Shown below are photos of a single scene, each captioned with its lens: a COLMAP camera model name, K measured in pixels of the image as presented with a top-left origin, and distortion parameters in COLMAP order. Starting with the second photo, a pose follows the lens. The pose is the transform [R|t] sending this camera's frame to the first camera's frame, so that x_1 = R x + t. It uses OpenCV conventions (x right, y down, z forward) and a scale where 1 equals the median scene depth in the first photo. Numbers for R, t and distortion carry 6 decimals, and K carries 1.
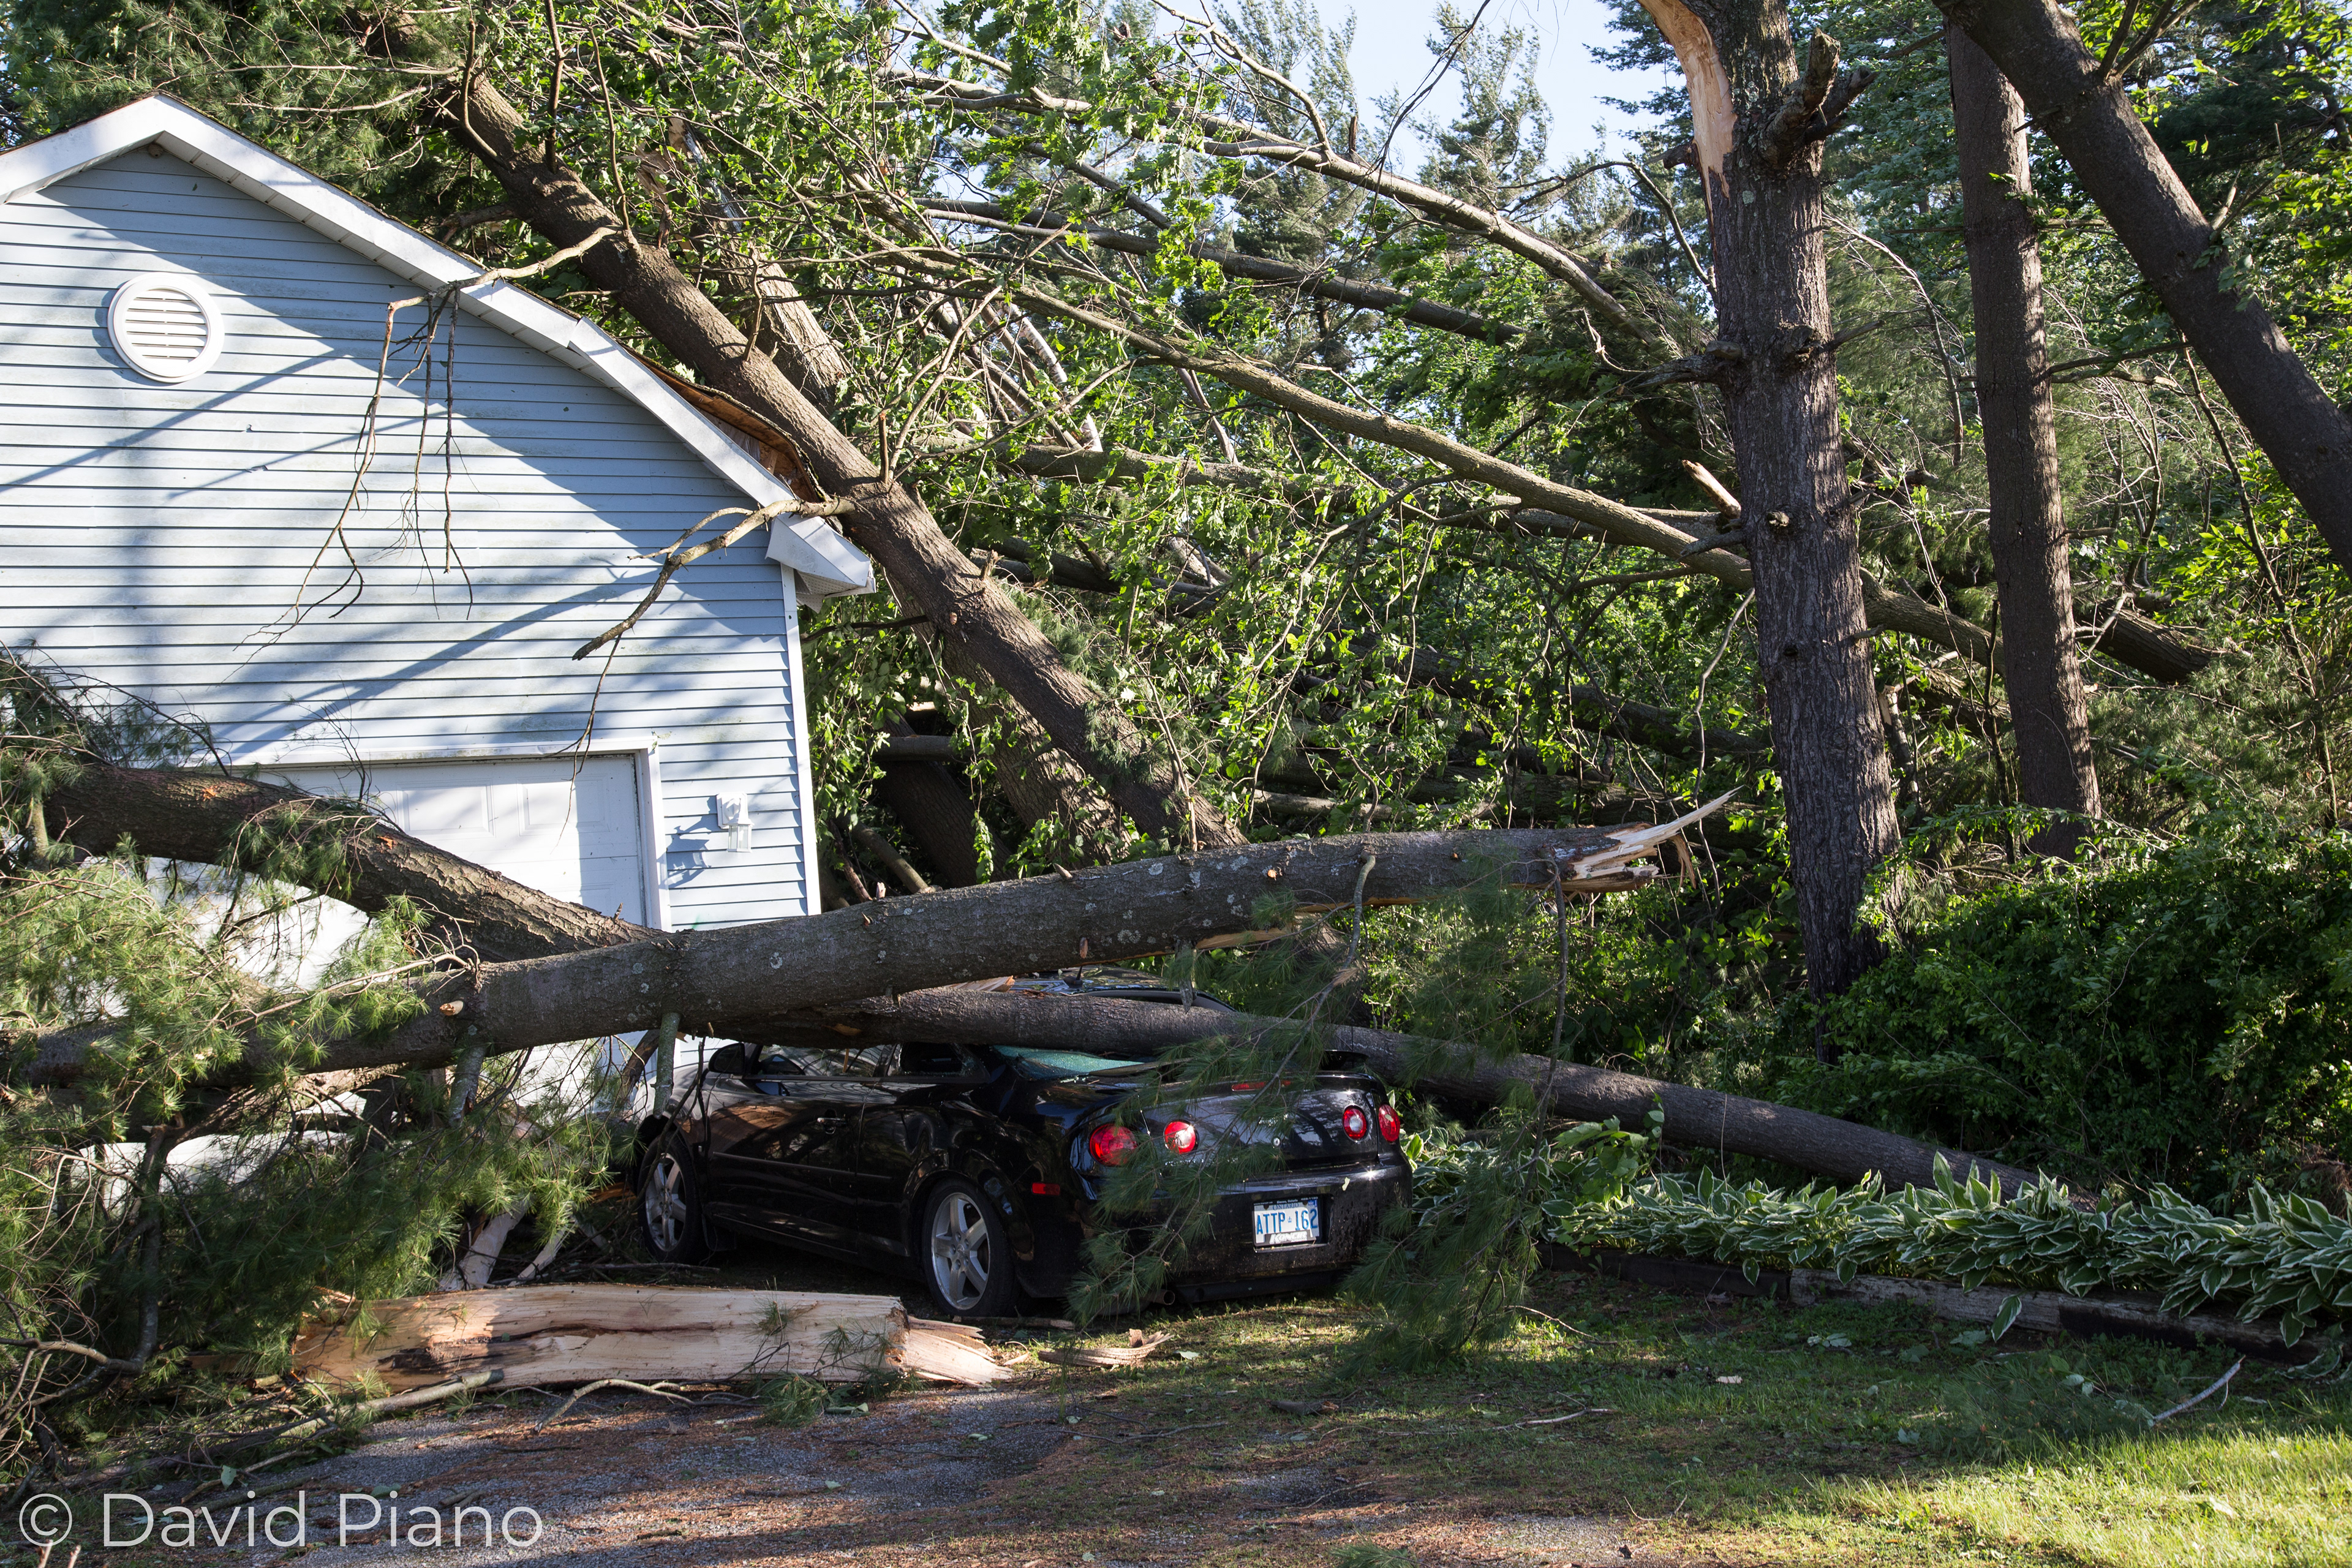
lens RADIAL K [[3081.4, 0, 1173.5], [0, 3081.4, 770.9], [0, 0, 1]] dist [0.251410, 0.000000]
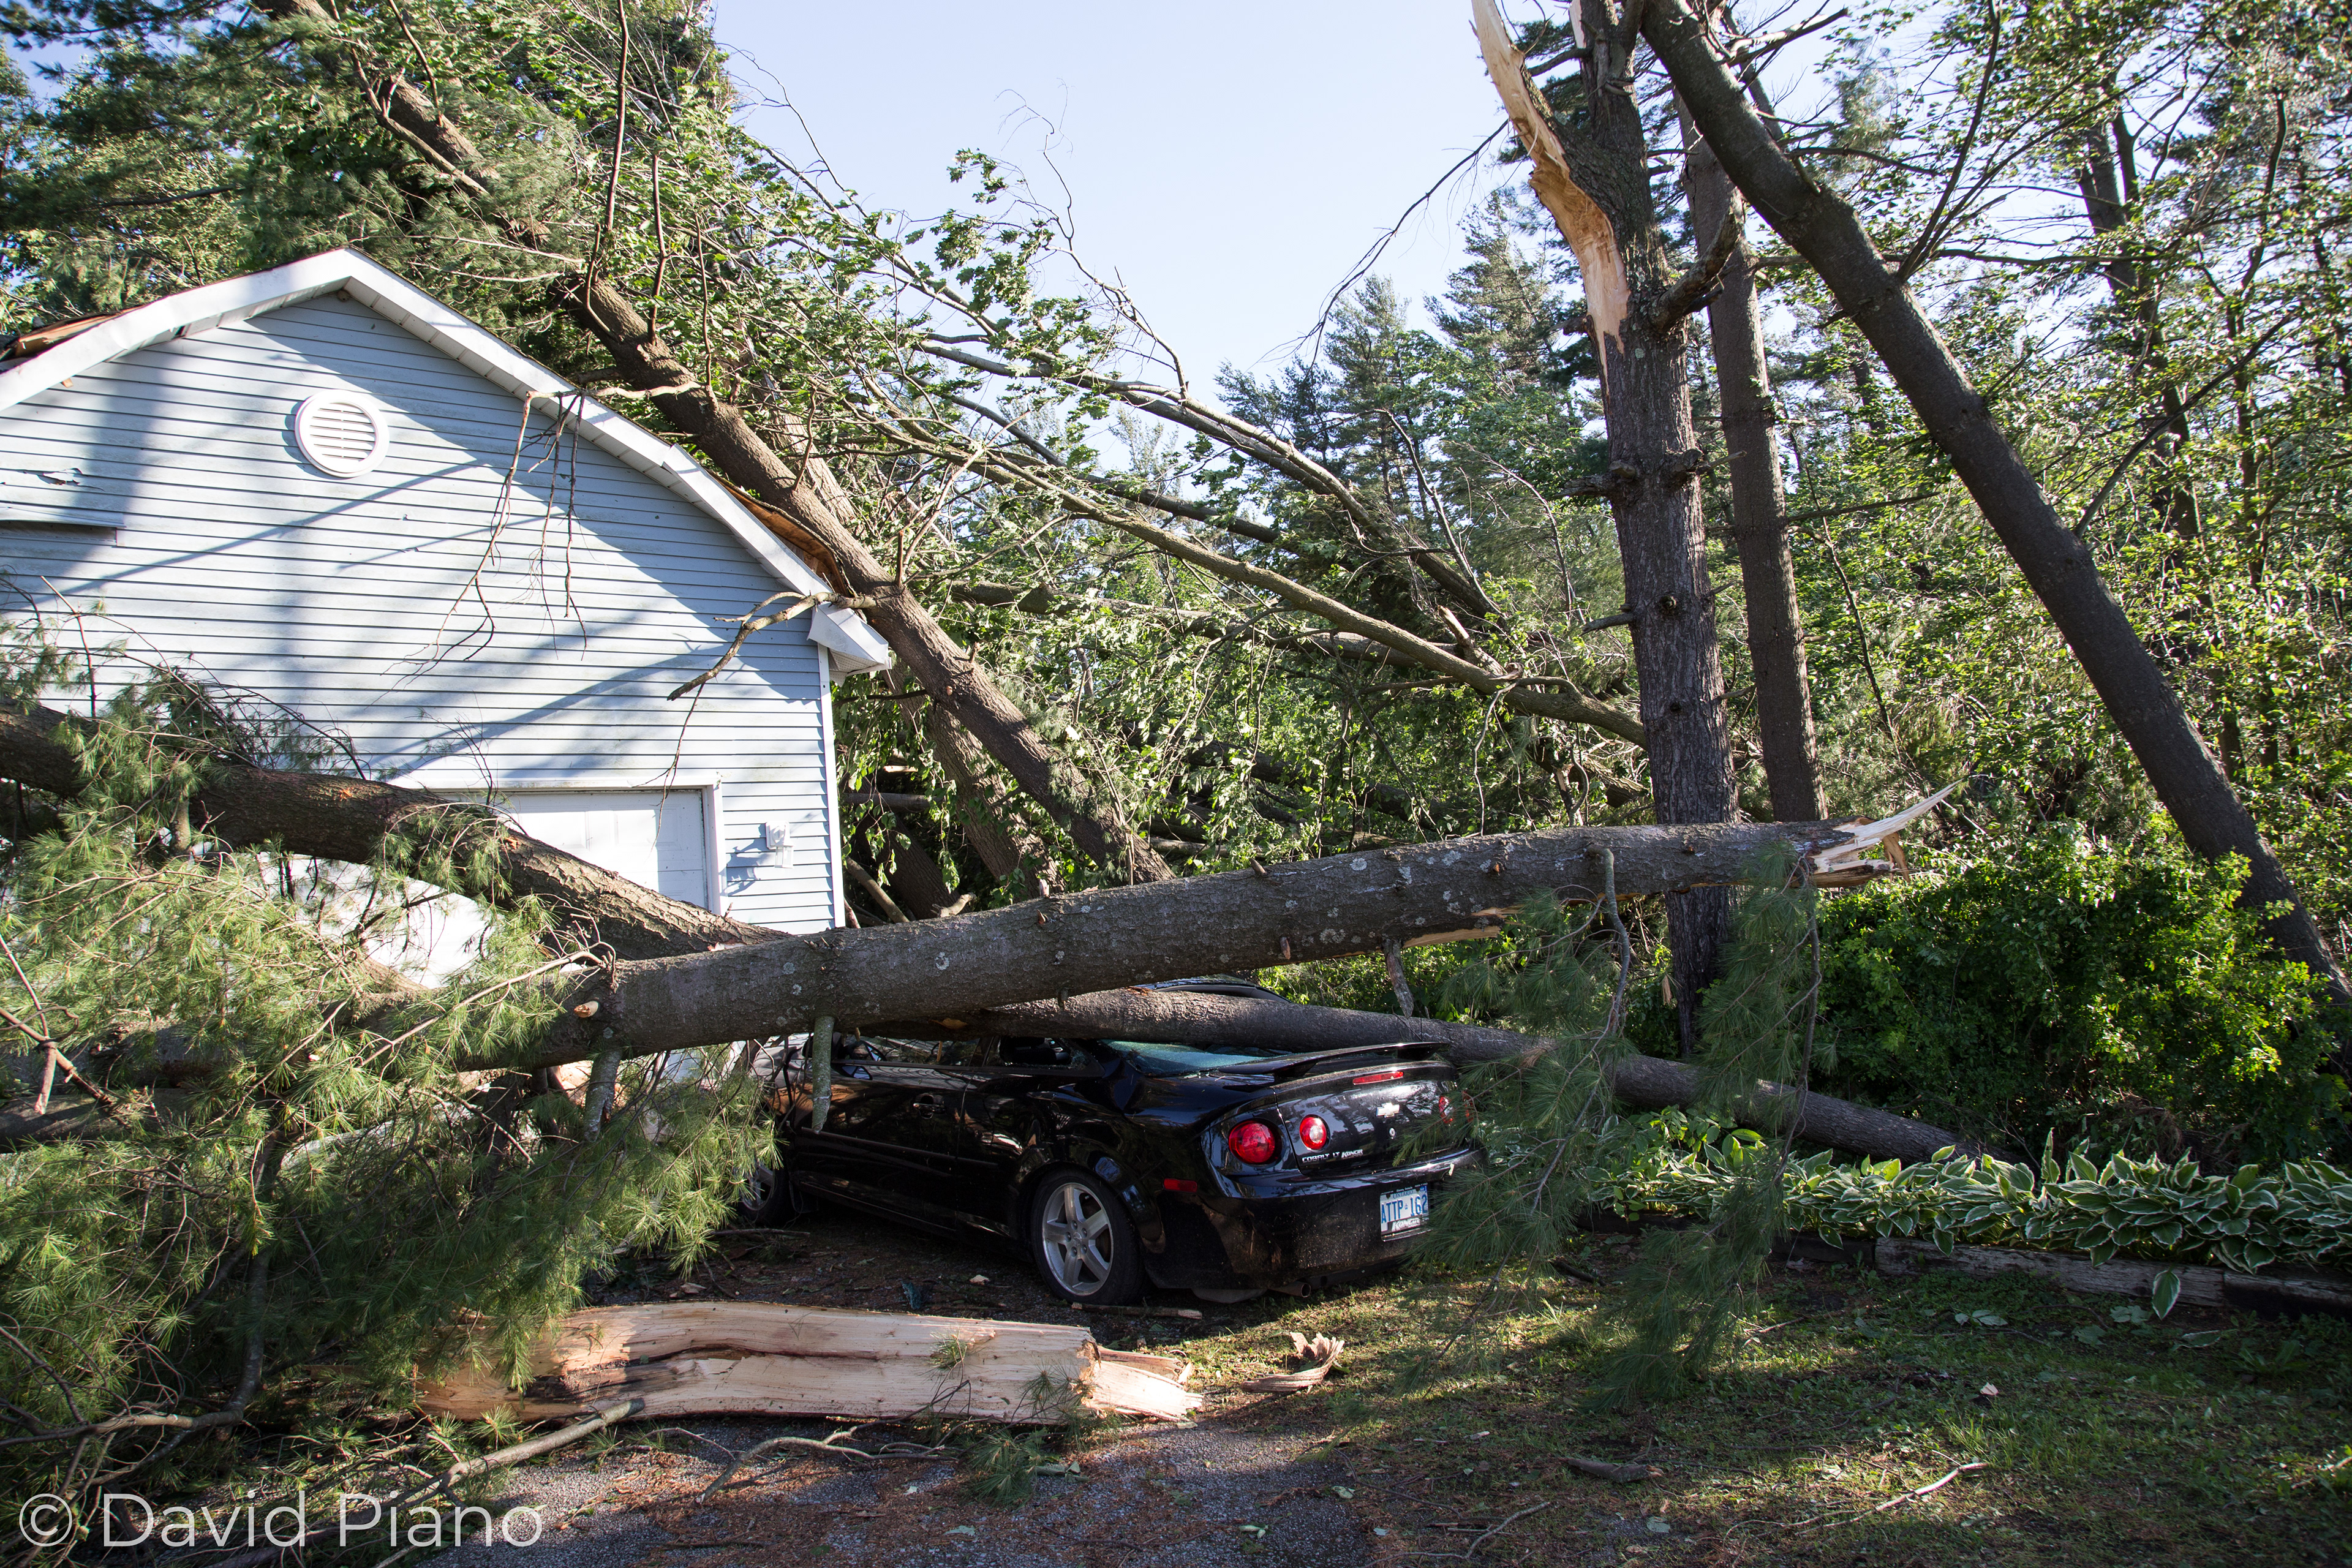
lens RADIAL K [[1620.6, 0, 1179.1], [0, 1620.6, 776.9], [0, 0, 1]] dist [-0.066135, 0.014272]
pose [[0.987161, 0.015312, 0.158992, -0.103464], [-0.008264, 0.998957, -0.044899, 0.020811], [-0.159513, 0.043009, 0.986258, 0.386152]]
